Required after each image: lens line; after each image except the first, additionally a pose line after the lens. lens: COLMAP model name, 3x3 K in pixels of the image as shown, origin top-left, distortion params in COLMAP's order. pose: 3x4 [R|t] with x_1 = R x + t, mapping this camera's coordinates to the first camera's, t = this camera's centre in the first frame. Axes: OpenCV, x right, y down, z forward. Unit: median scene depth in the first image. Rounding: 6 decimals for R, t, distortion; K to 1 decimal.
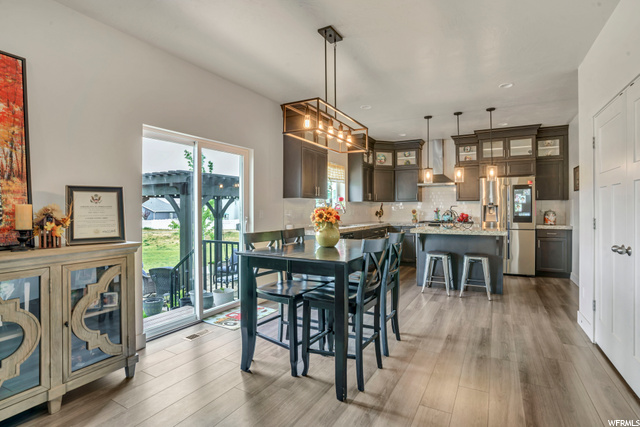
lens RADIAL K [[342.2, 0, 320.5], [0, 342.2, 204.0], [0, 0, 1]] dist [-0.000097, -0.000075]
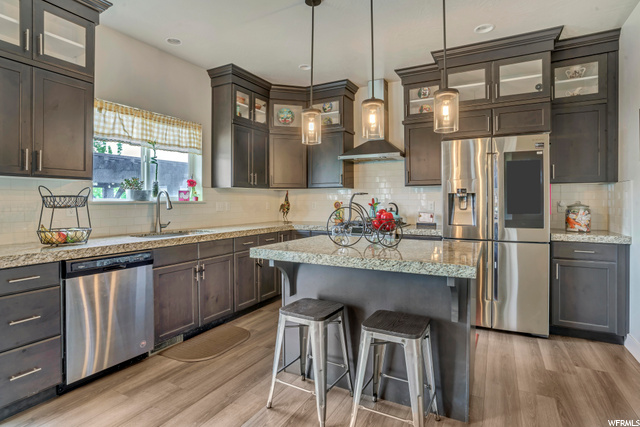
lens RADIAL K [[339.5, 0, 319.7], [0, 339.5, 195.3], [0, 0, 1]] dist [0.001179, 0.001406]
pose [[0.999877, -0.000868, -0.015649, 0.294680], [0.000922, 0.999994, 0.003418, 0.004683], [0.015646, -0.003432, 0.999872, 0.489948]]
